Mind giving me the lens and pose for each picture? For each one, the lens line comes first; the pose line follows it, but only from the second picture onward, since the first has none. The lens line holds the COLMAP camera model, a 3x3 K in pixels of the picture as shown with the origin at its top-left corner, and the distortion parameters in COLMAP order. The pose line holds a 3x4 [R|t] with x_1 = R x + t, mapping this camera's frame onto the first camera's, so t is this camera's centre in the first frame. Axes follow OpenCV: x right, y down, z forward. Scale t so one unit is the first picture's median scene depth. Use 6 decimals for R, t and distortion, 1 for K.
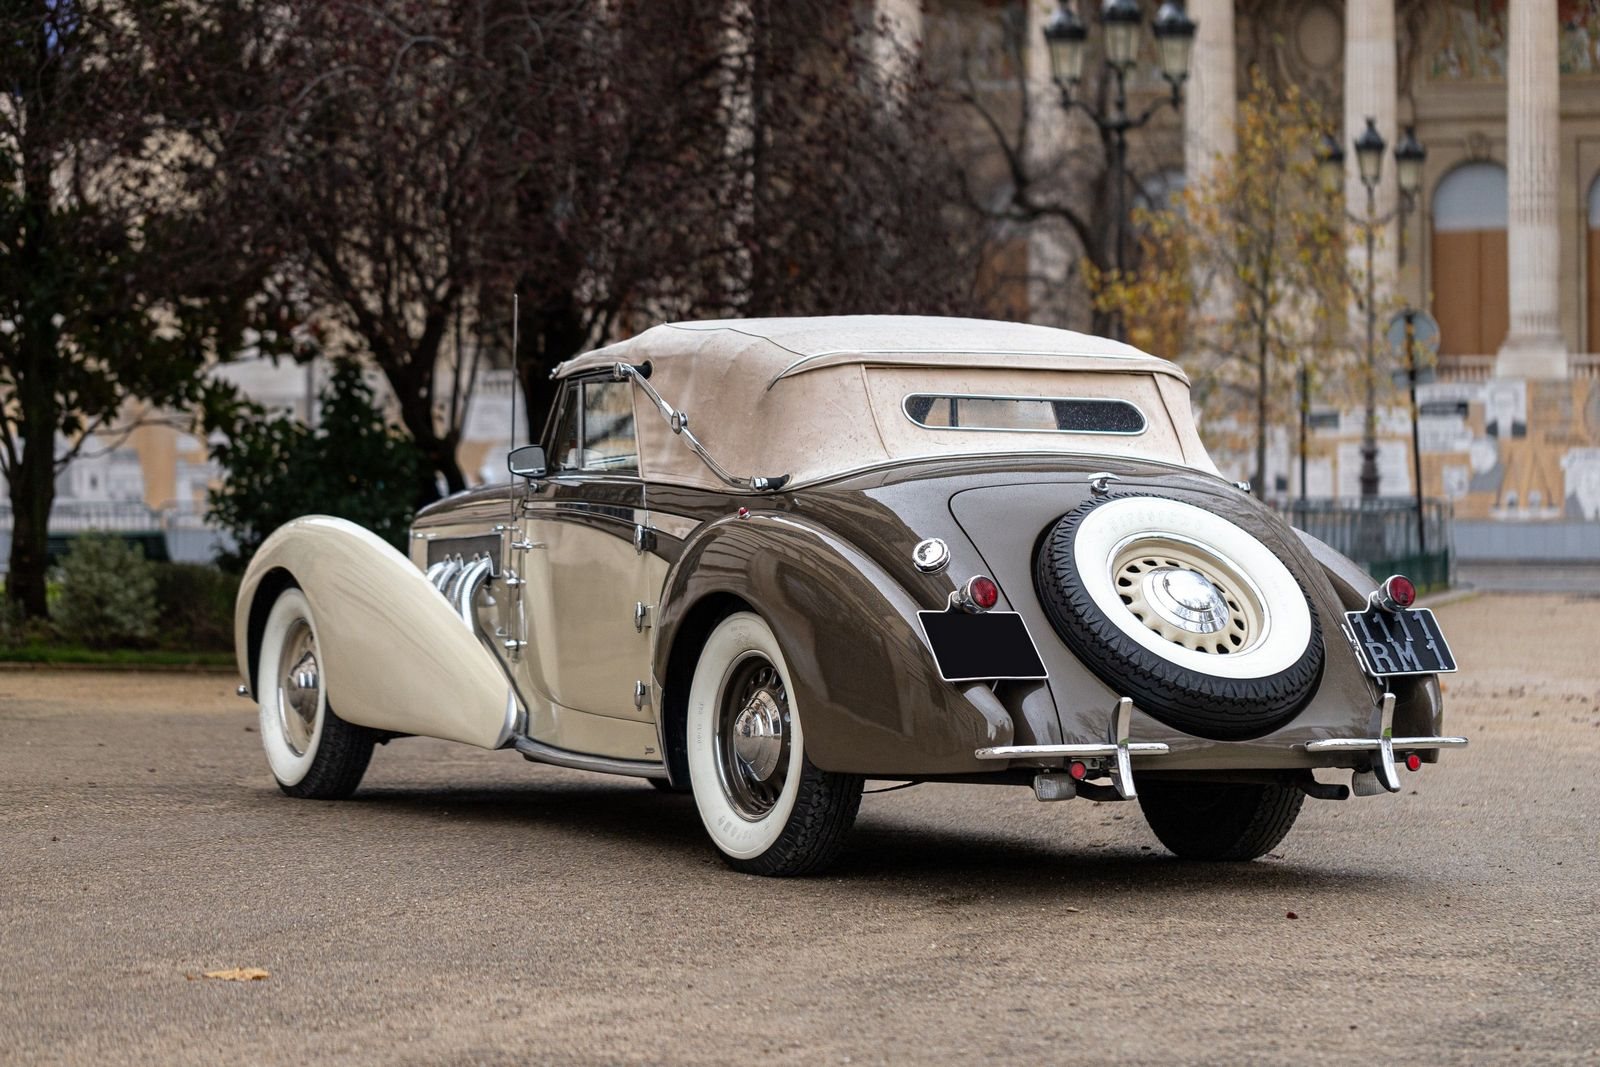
lens RADIAL K [[4637.1, 0, 800.0], [0, 4637.1, 533.5], [0, 0, 1]] dist [0.047183, -1.490031]
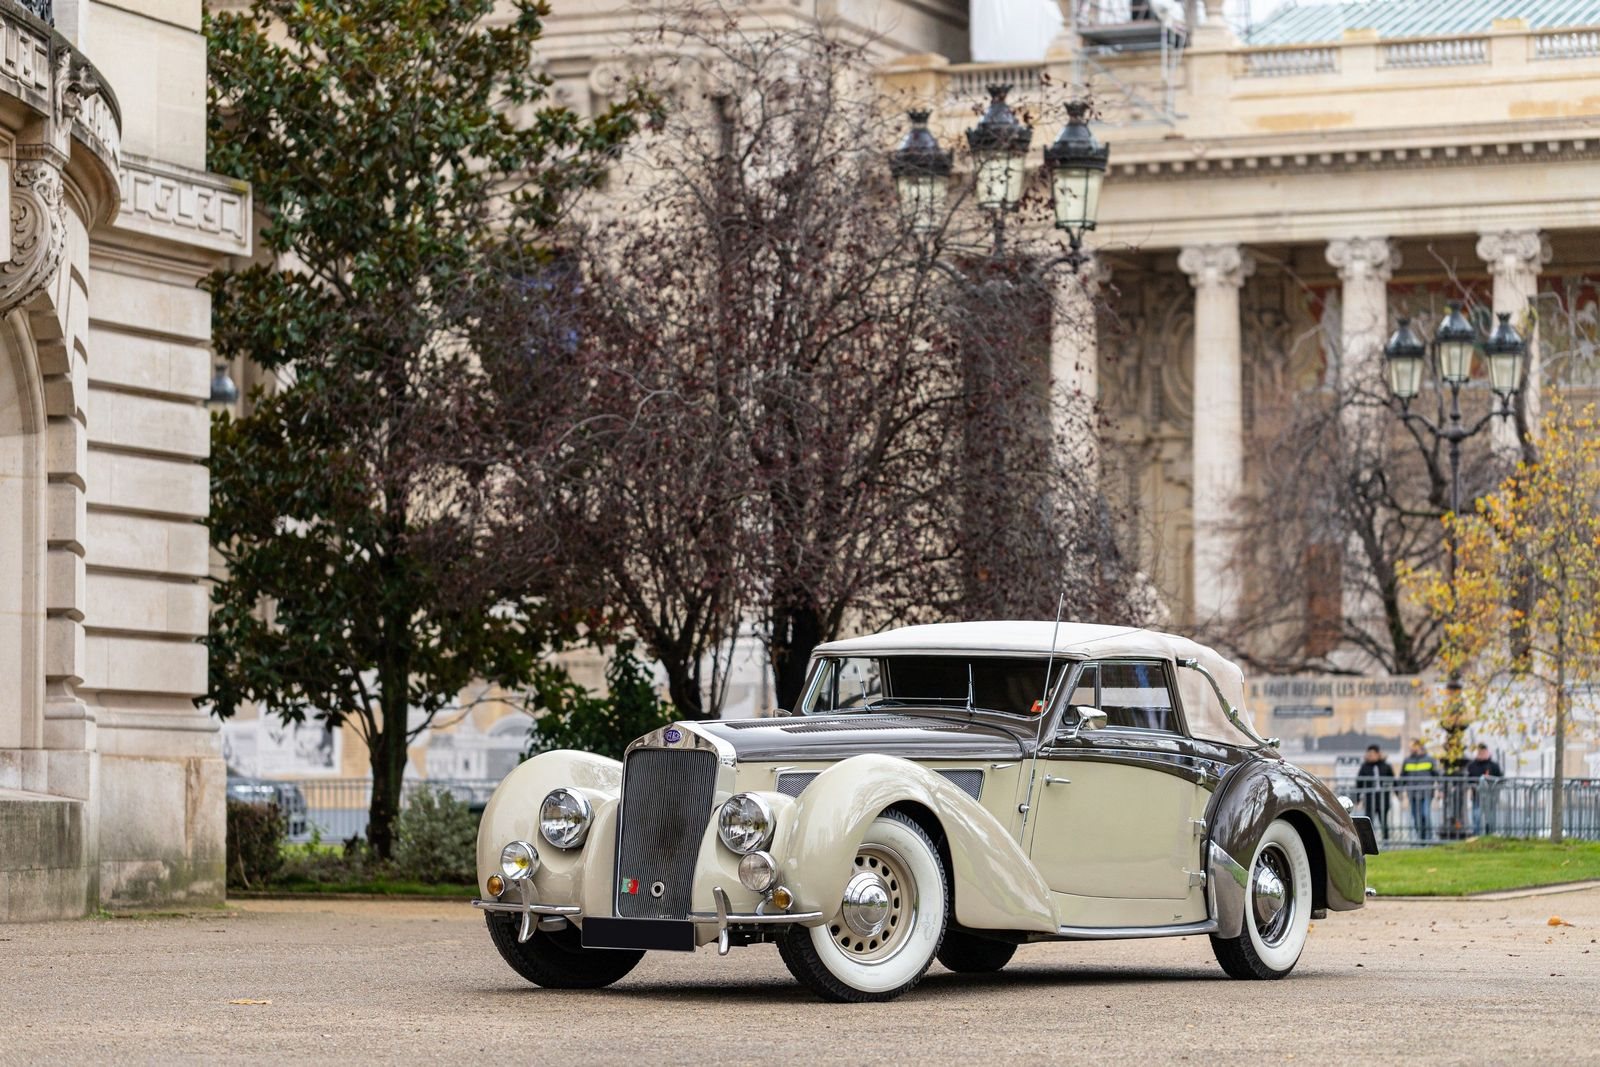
lens RADIAL K [[4687.4, 0, 745.3], [0, 4687.4, 539.6], [0, 0, 1]] dist [-0.009234, -0.018446]
pose [[0.991171, -0.000477, -0.132587, 0.190240], [-0.007633, 0.998130, -0.060651, 0.016948], [0.132368, 0.061128, 0.989314, -0.432686]]
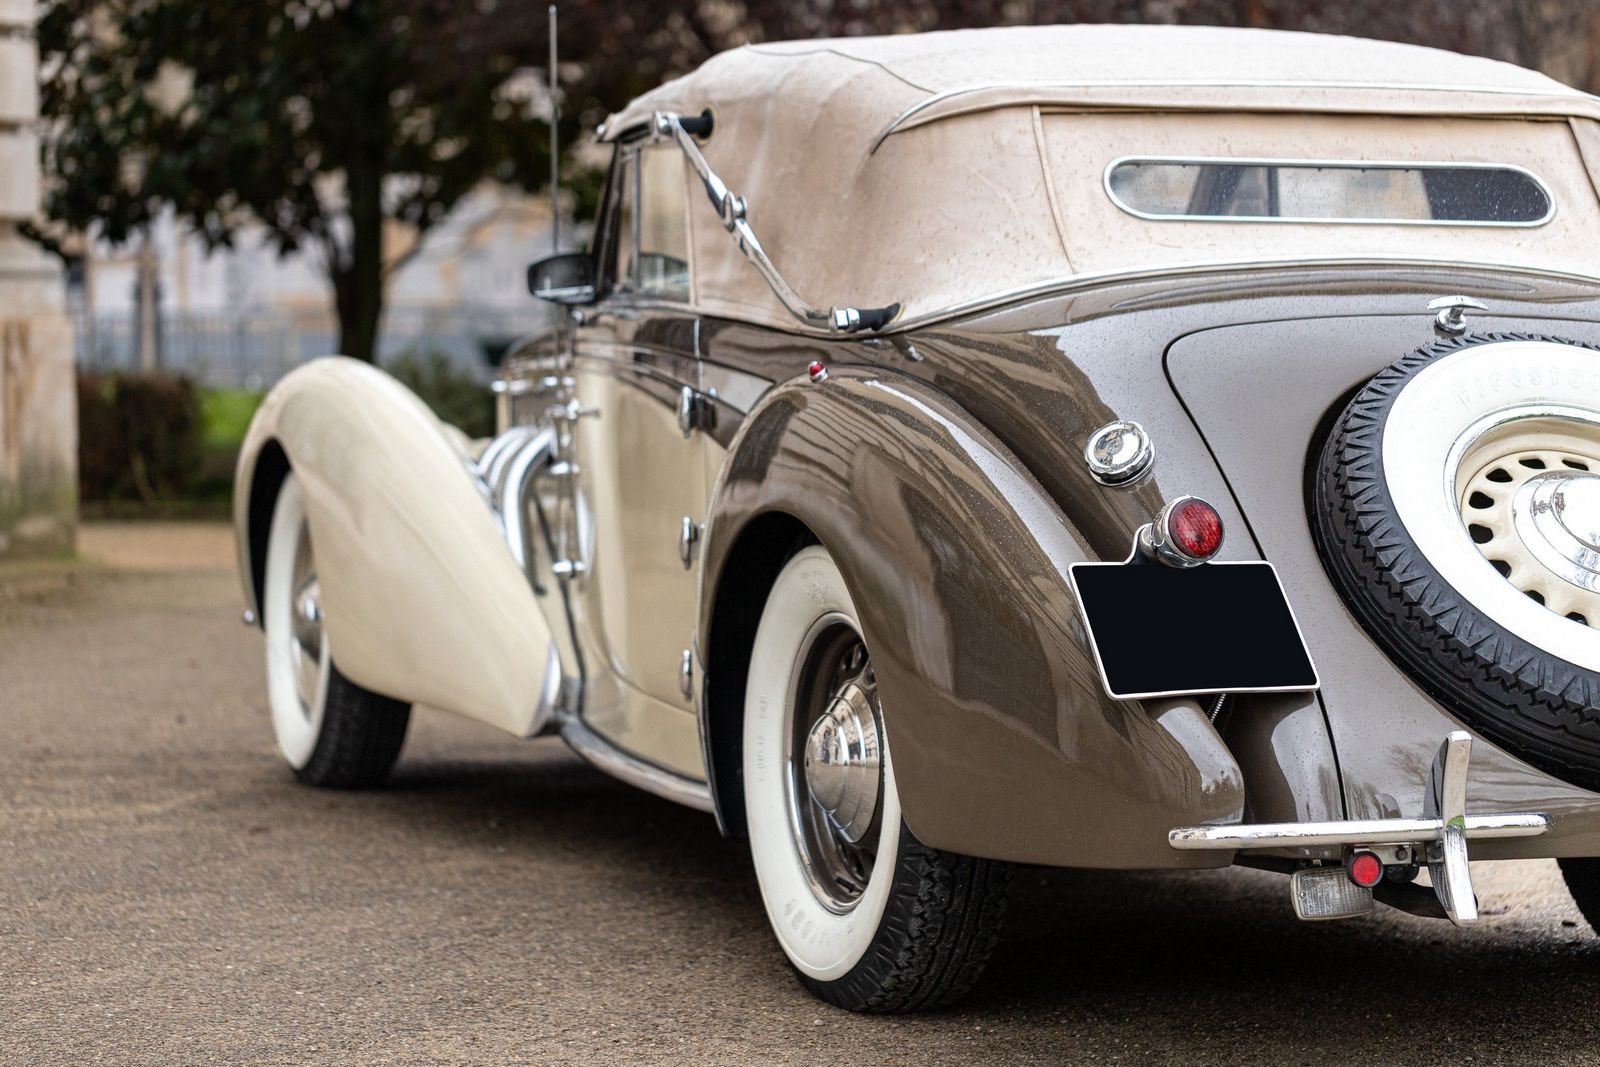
lens RADIAL K [[4763.9, 0, 800.0], [0, 4763.9, 533.5], [0, 0, 1]] dist [0.105705, -1.398257]
pose [[0.991700, -0.000150, -0.128570, 0.049166], [0.005783, 0.999039, 0.043440, -0.008105], [0.128440, -0.043823, 0.990749, 0.342242]]
